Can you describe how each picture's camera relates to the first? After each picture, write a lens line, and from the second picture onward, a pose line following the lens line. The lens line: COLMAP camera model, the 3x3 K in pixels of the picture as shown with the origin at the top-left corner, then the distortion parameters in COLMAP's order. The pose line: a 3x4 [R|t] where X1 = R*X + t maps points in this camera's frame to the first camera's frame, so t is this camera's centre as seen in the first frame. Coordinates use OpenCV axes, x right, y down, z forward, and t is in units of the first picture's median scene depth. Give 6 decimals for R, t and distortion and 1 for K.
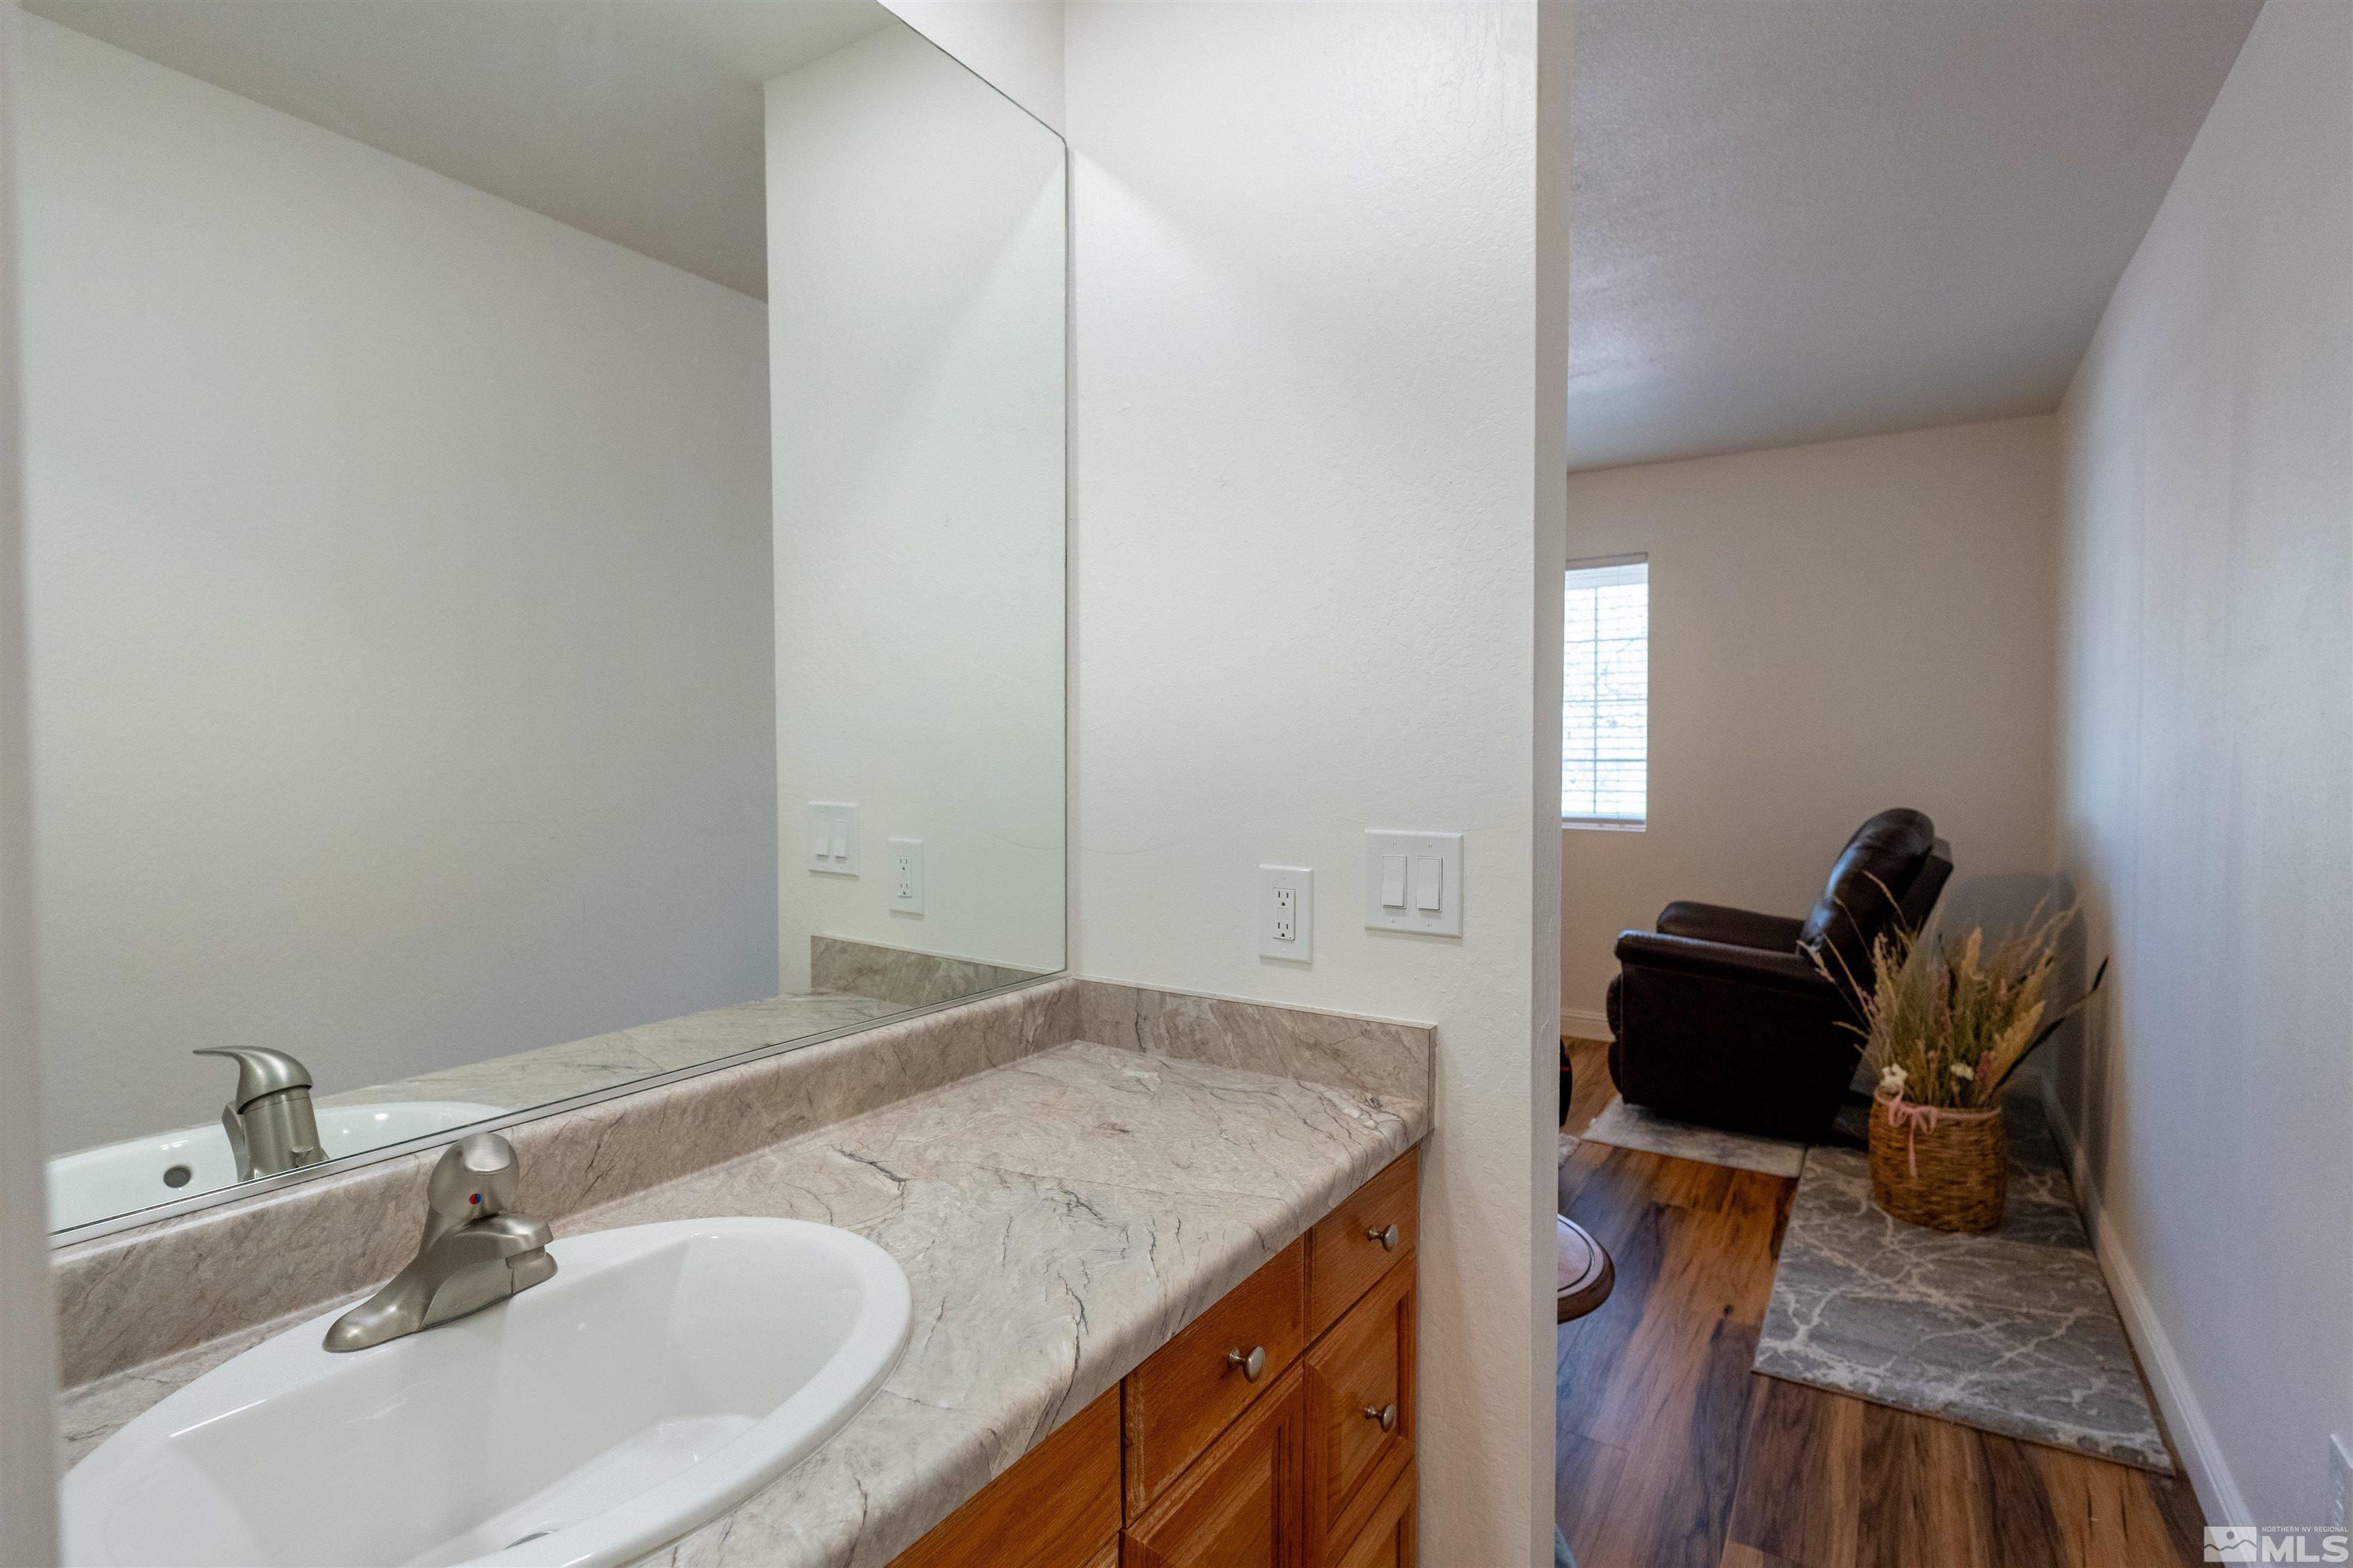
lens RADIAL K [[1103.7, 0, 1176.5], [0, 1103.7, 784.0], [0, 0, 1]] dist [-0.003165, -0.000335]
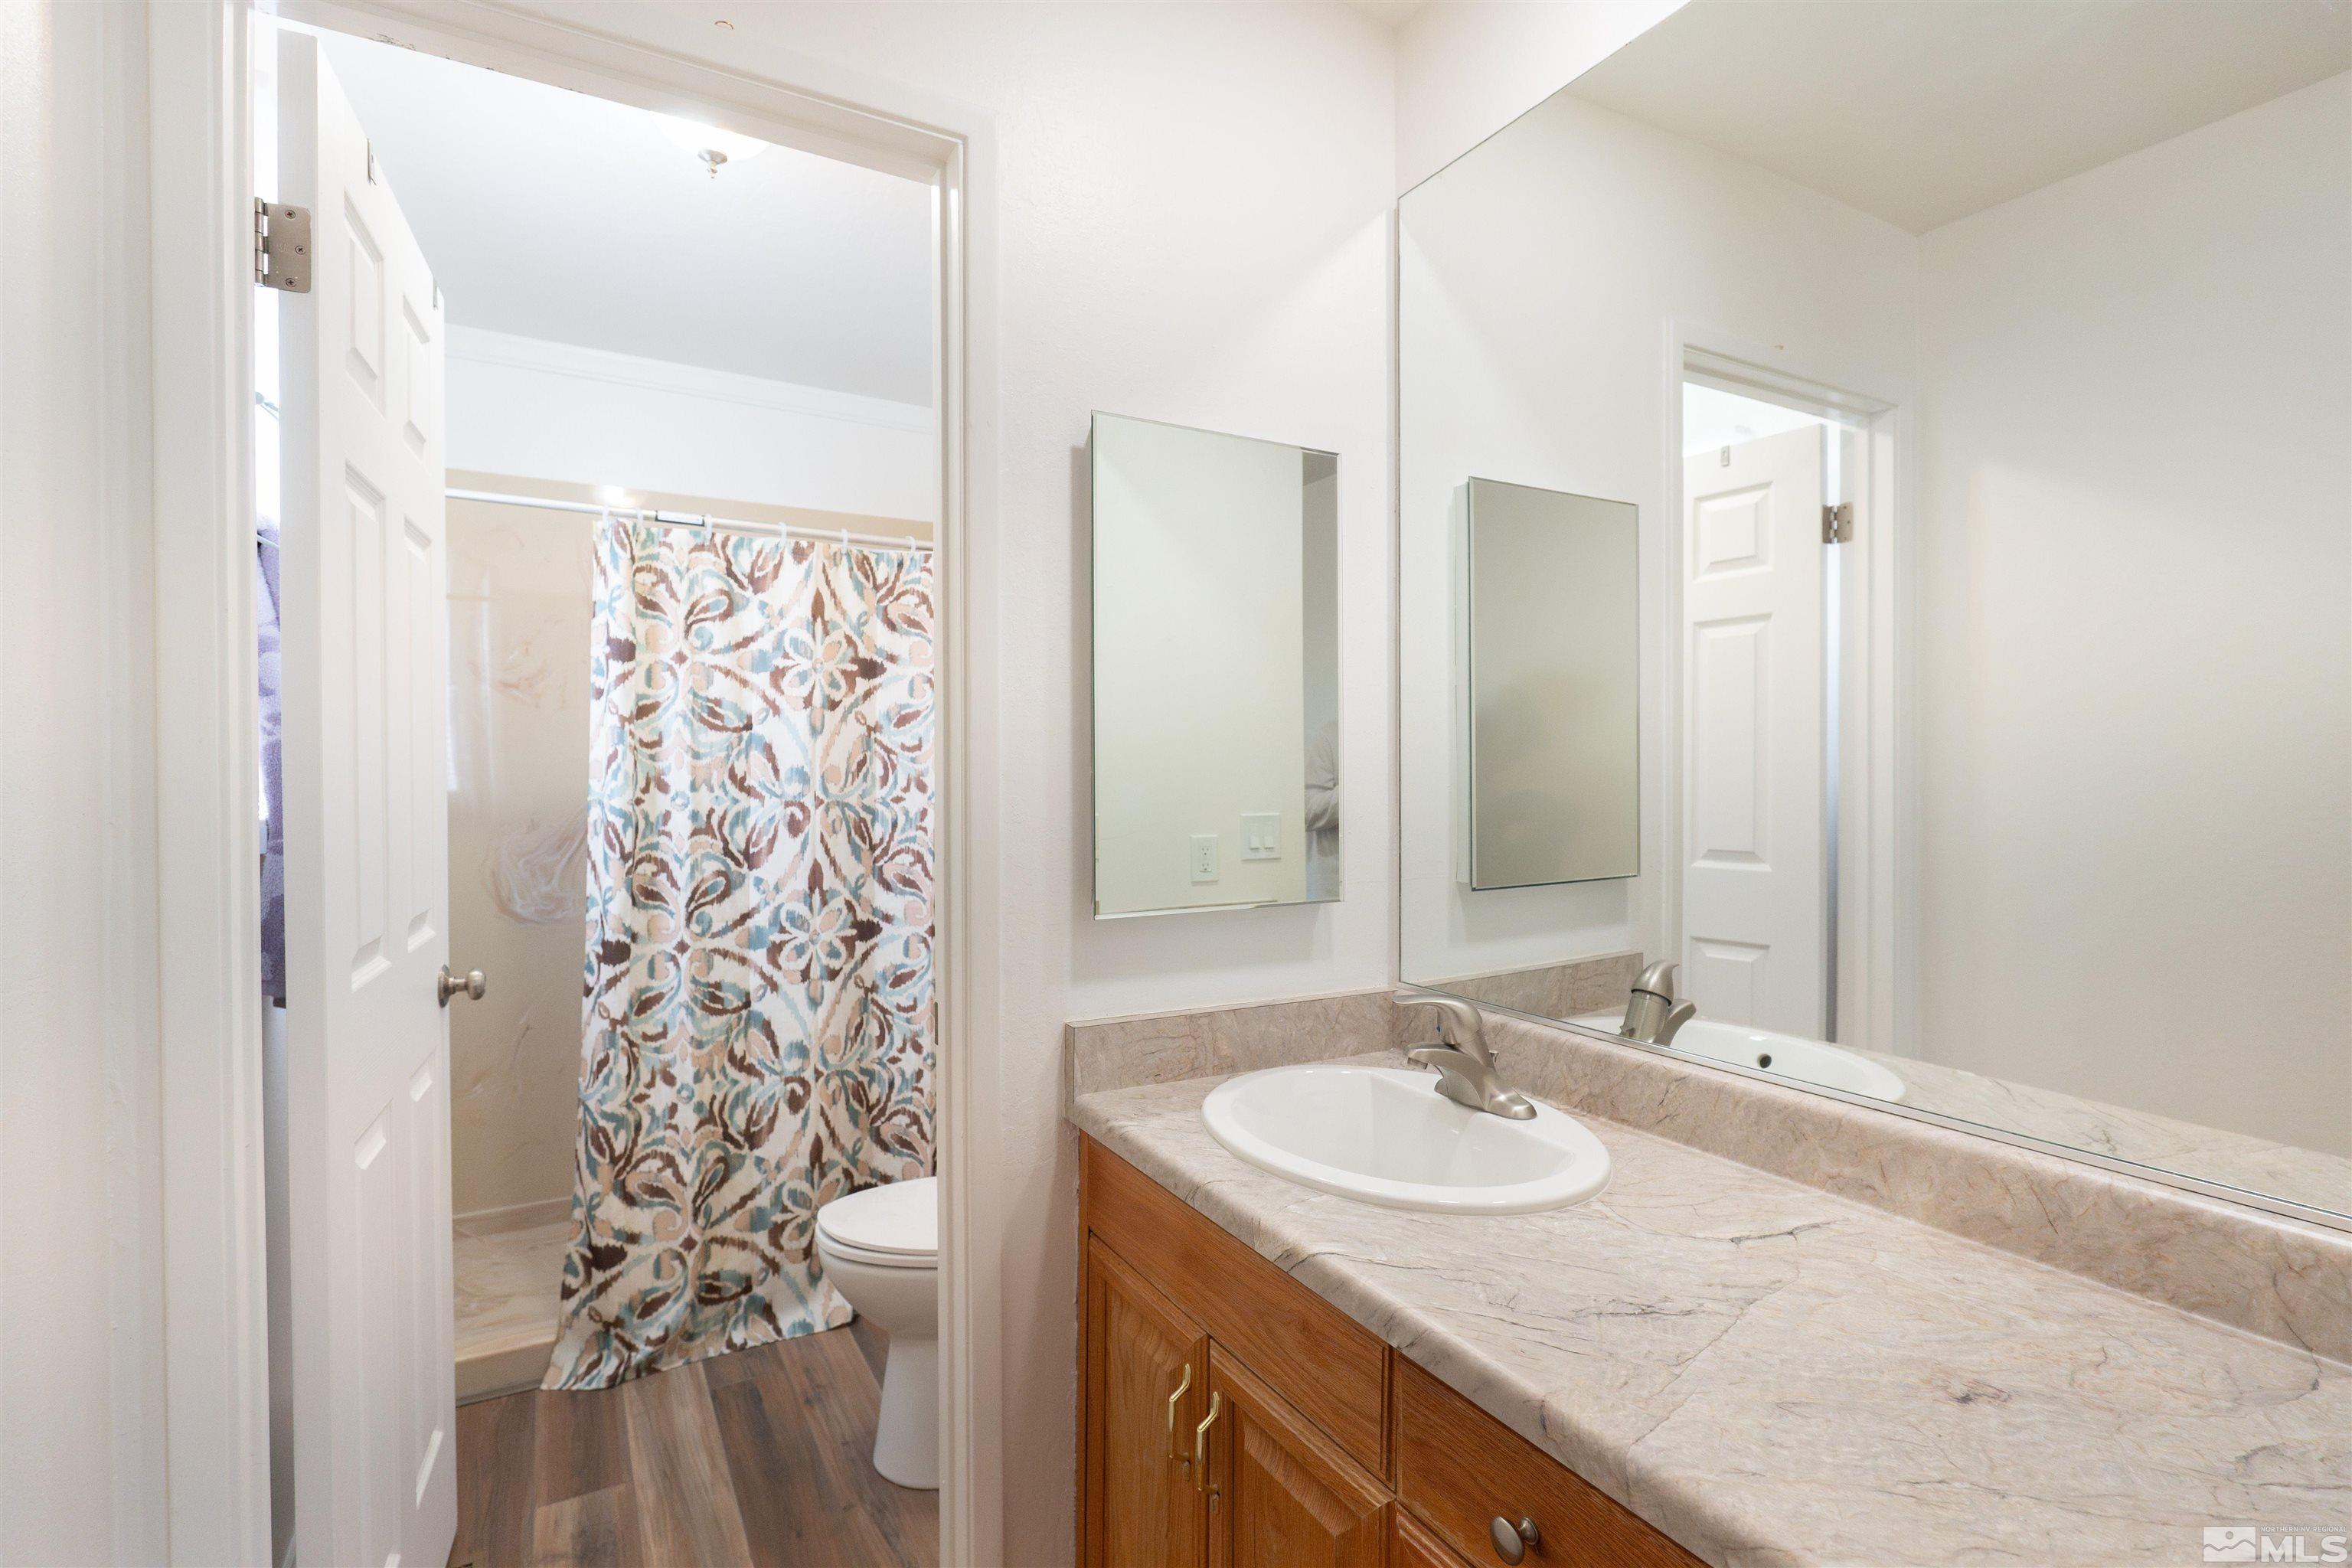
lens RADIAL K [[1103.2, 0, 1176.0], [0, 1103.2, 784.0], [0, 0, 1]] dist [-0.003165, -0.000335]
pose [[-0.460446, 0.009470, -0.887637, 0.720896], [-0.025890, 0.999374, 0.024092, -0.029837], [0.887310, 0.034075, -0.459913, 0.922034]]
